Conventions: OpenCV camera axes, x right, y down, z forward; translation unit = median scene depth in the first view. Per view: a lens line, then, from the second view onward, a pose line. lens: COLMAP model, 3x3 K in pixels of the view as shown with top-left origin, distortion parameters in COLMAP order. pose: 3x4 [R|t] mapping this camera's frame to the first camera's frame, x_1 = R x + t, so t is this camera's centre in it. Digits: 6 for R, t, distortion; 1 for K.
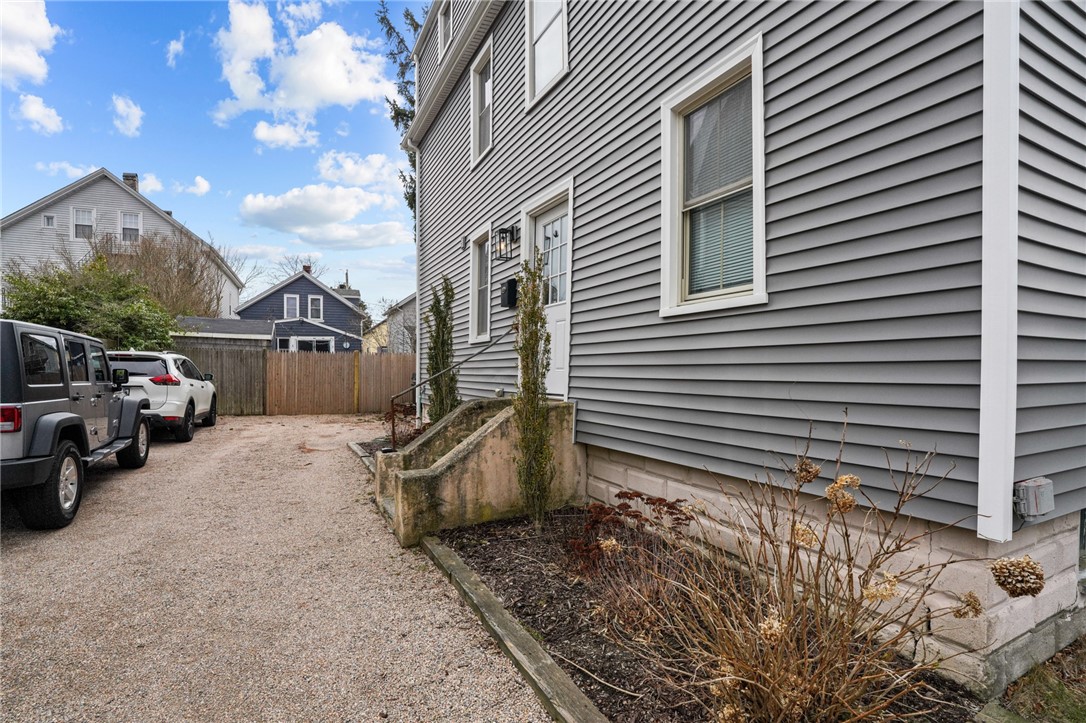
lens RADIAL K [[497.8, 0, 539.0], [0, 497.8, 370.2], [0, 0, 1]] dist [-0.071308, 0.025326]
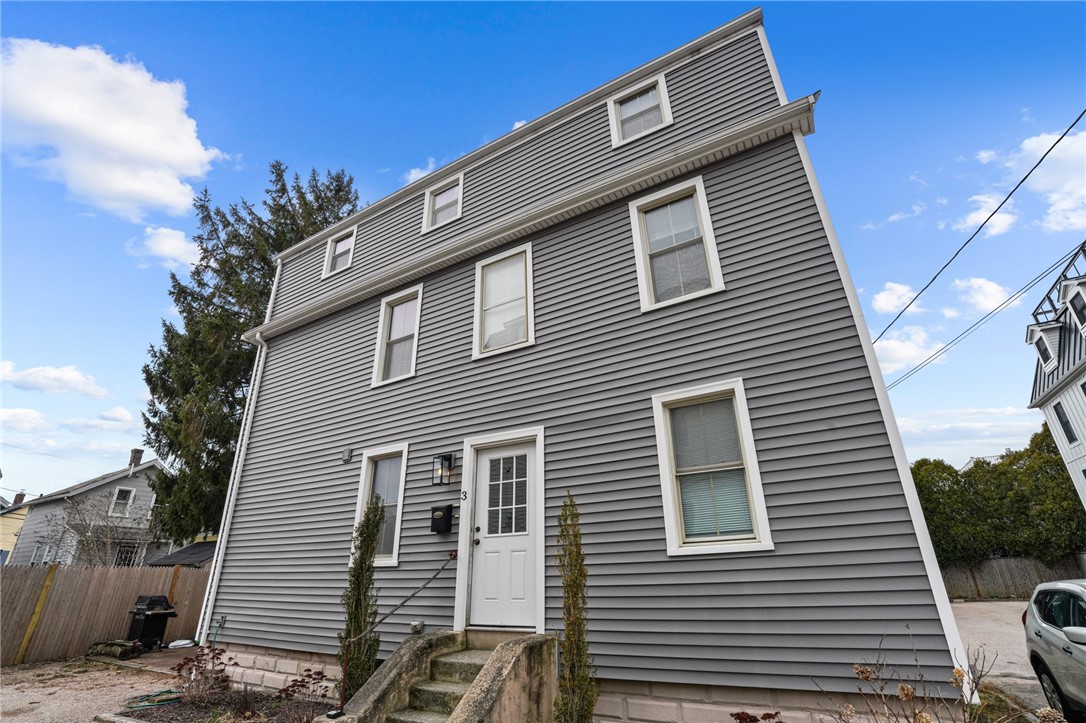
lens RADIAL K [[466.8, 0, 539.4], [0, 466.8, 393.2], [0, 0, 1]] dist [-0.047425, 0.000532]
pose [[0.829999, 0.206024, 0.518320, -0.608831], [0.012390, 0.922241, -0.386416, -0.031047], [-0.557627, 0.327147, 0.762907, 0.122506]]
